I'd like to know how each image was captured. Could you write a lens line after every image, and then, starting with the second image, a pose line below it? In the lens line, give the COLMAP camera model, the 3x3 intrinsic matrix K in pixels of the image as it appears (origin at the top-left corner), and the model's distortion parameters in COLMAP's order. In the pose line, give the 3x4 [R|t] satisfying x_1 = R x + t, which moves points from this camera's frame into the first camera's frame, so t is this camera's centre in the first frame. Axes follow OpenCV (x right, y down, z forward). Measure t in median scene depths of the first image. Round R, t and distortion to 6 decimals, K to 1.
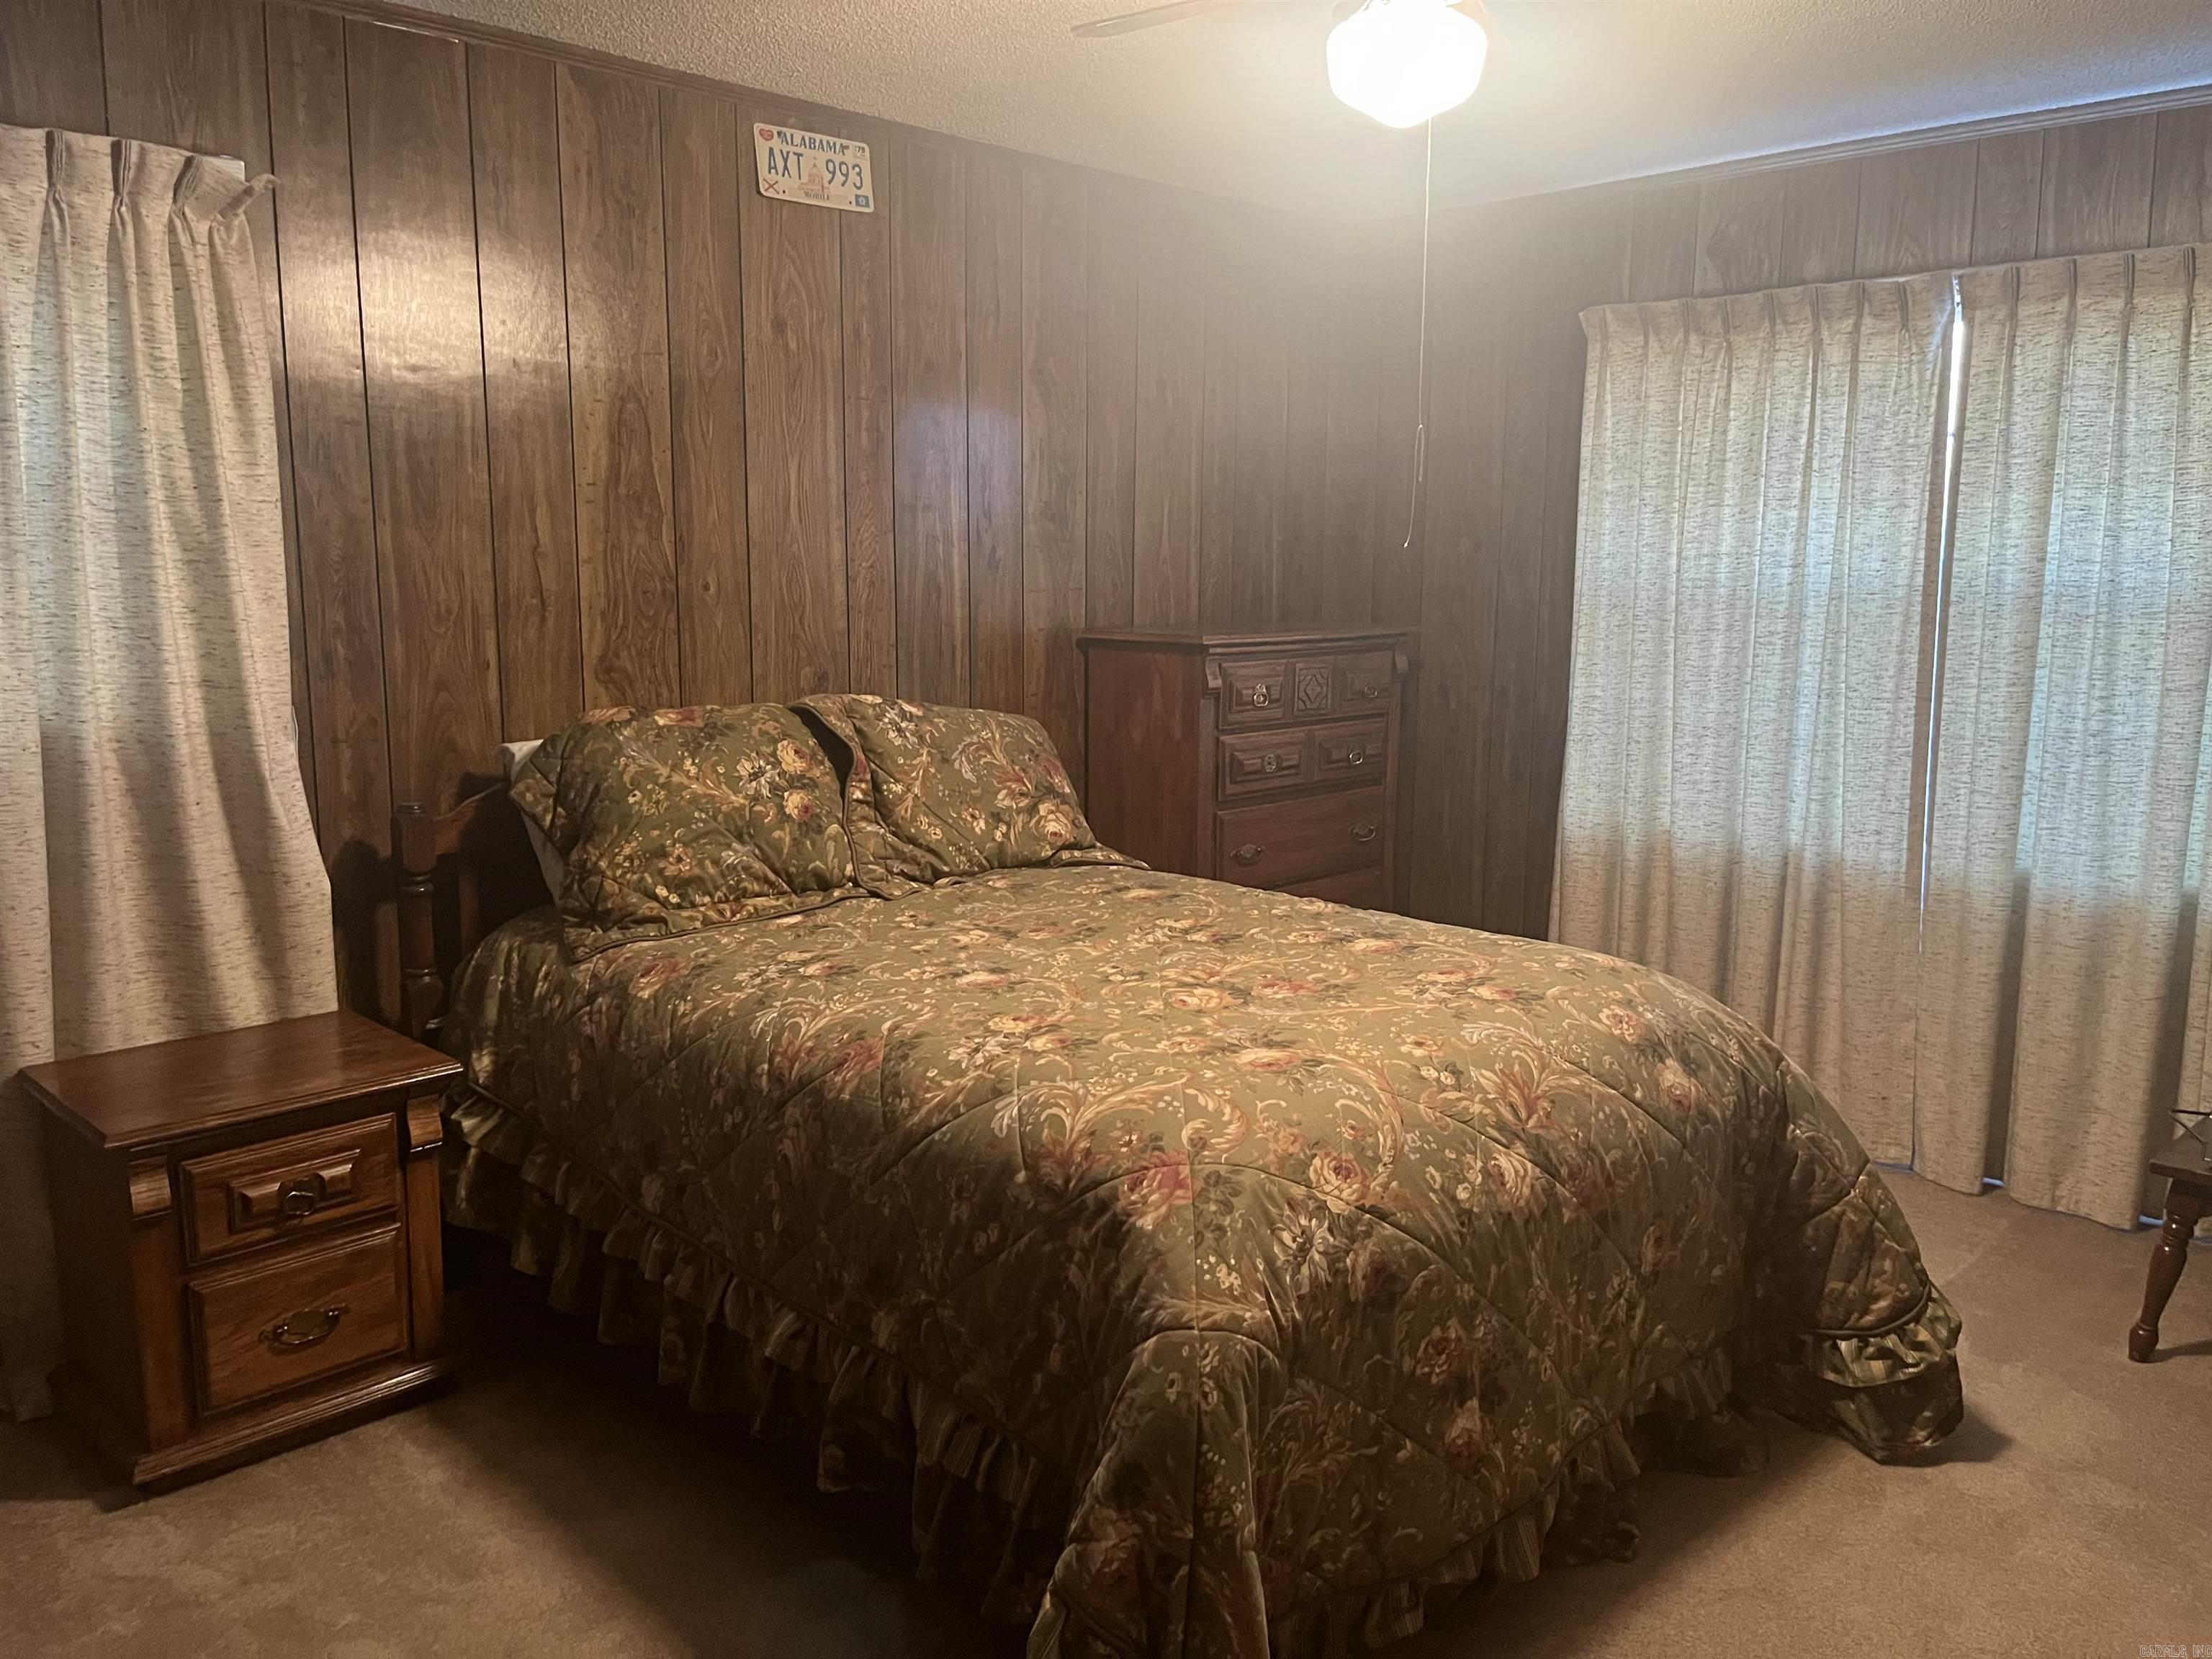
lens RADIAL K [[1673.5, 0, 1109.3], [0, 1673.5, 819.5], [0, 0, 1]] dist [0.053606, -0.077075]
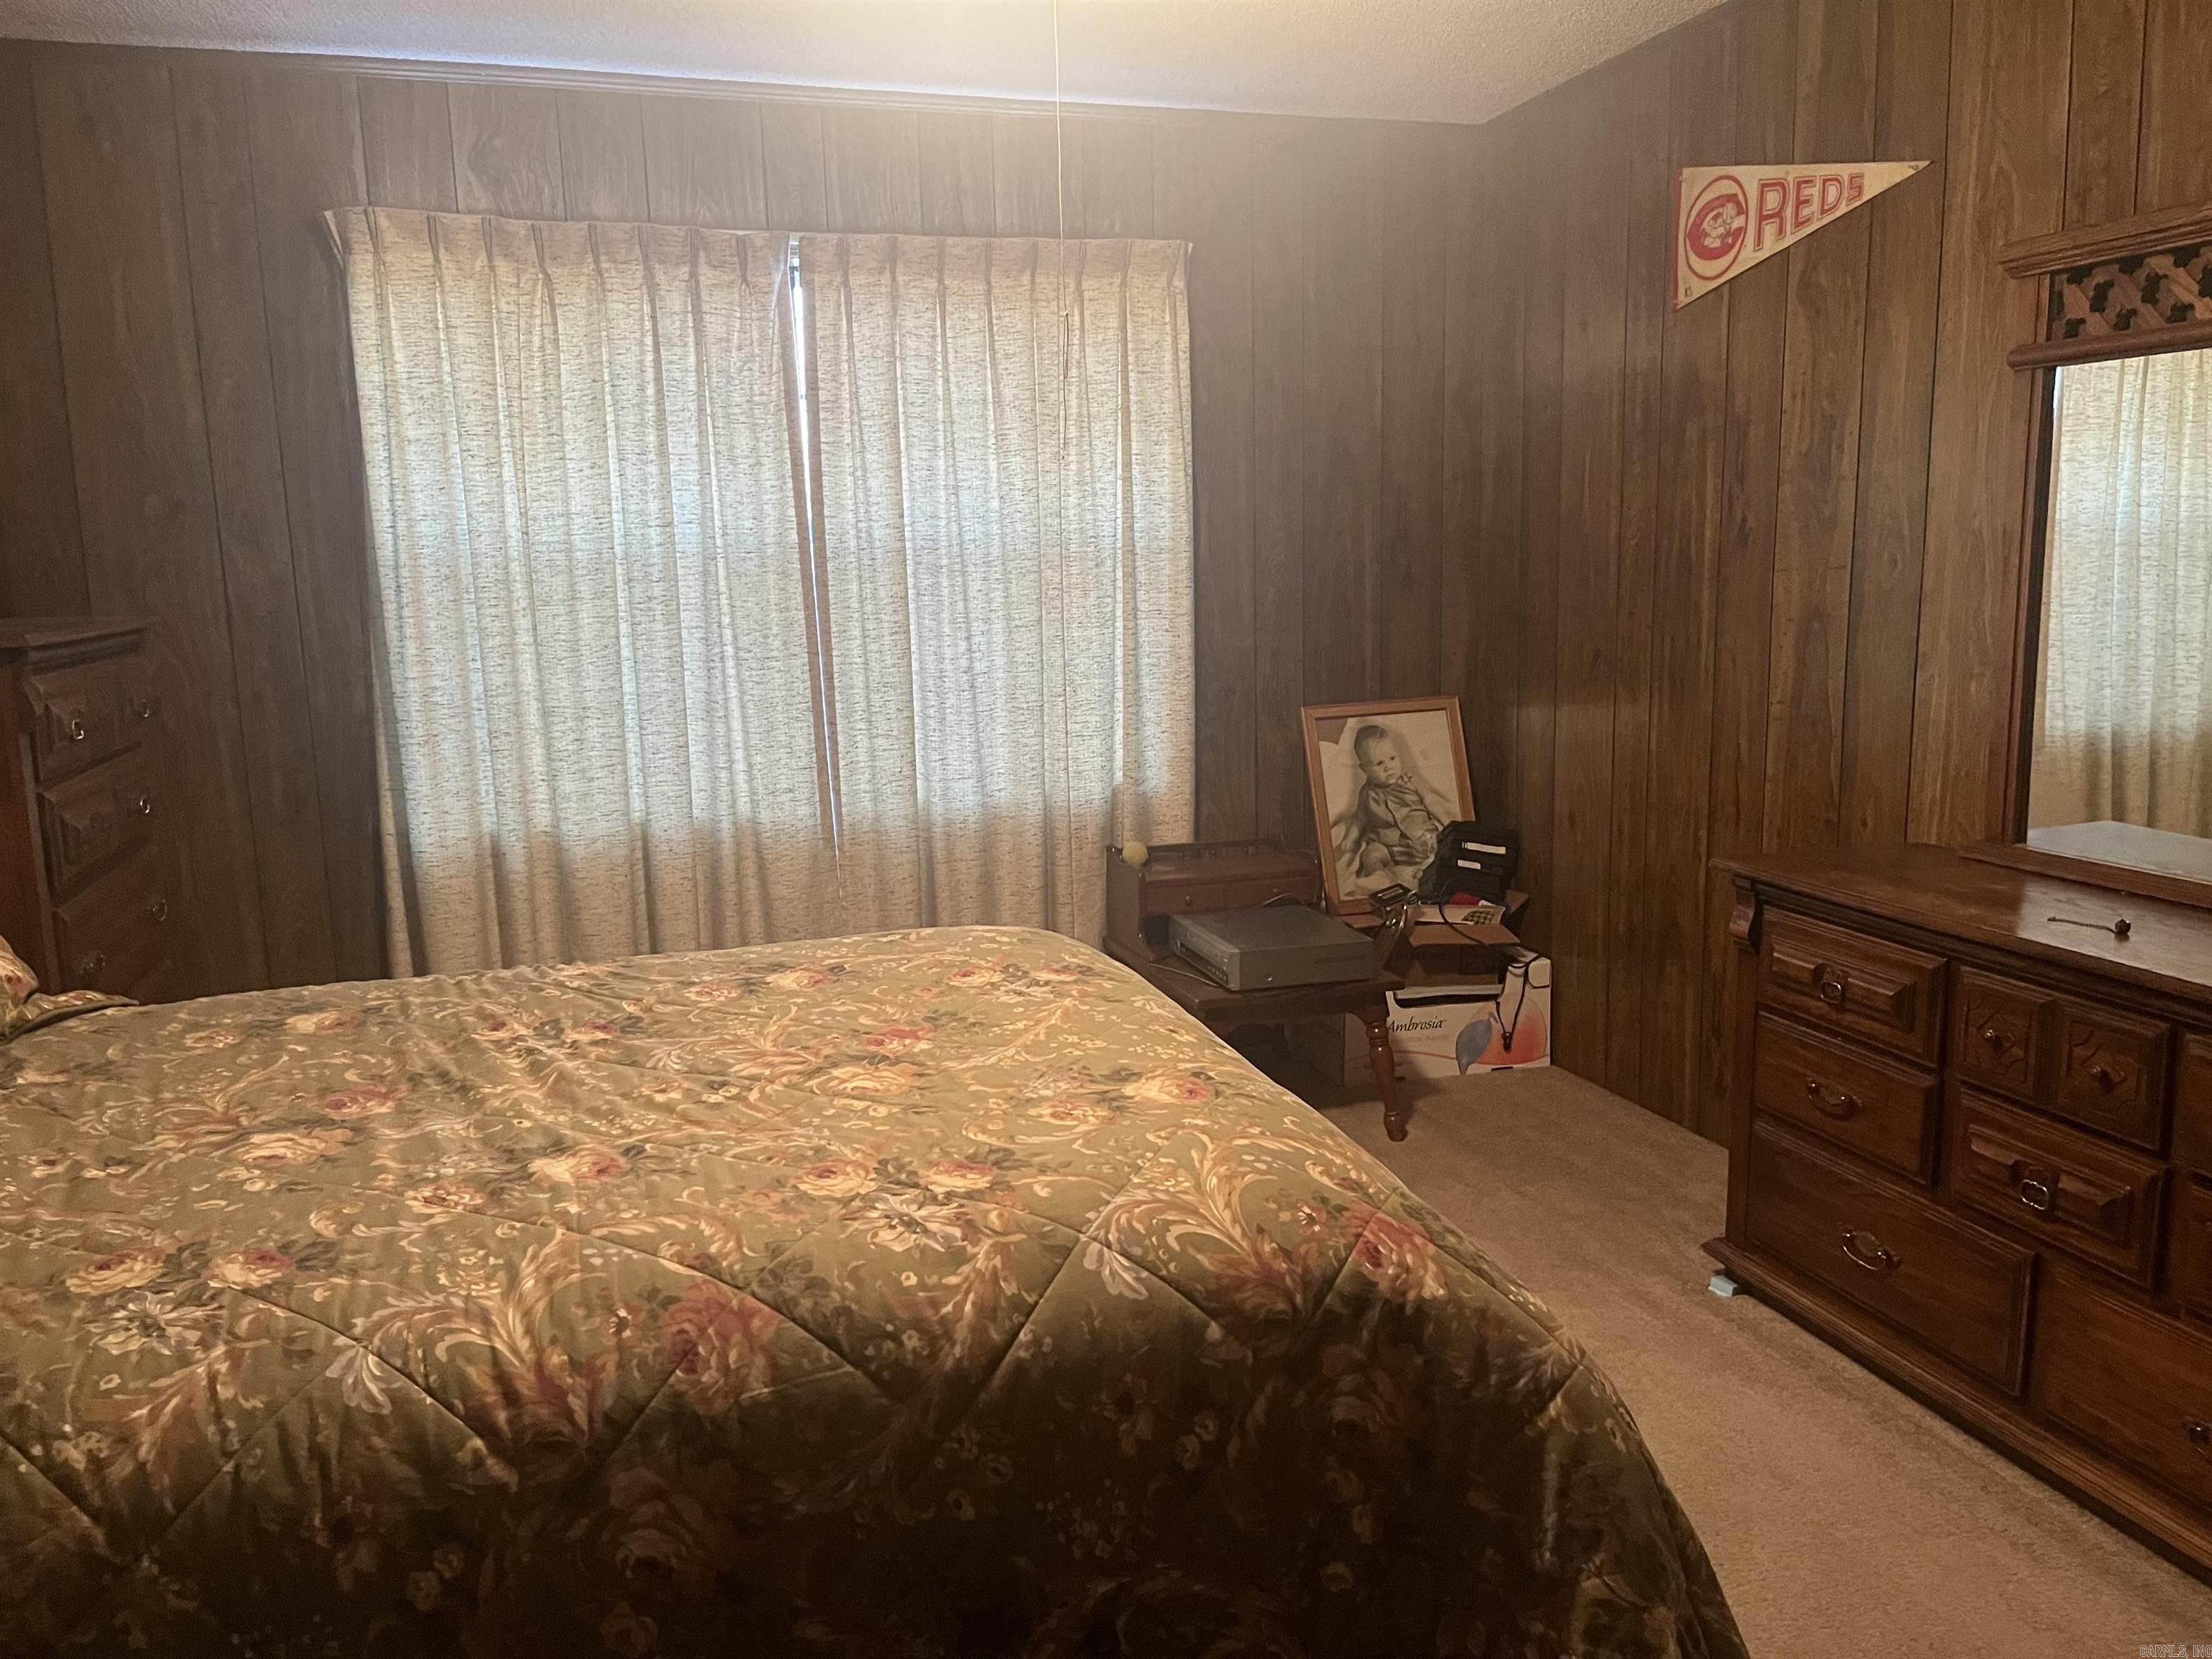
lens RADIAL K [[1673.5, 0, 1118.7], [0, 1673.5, 841.3], [0, 0, 1]] dist [0.053606, -0.077075]
pose [[0.442656, -0.165857, 0.881219, -0.366343], [0.160421, 0.981538, 0.104156, -0.037251], [-0.882225, 0.095261, 0.461091, 0.388655]]
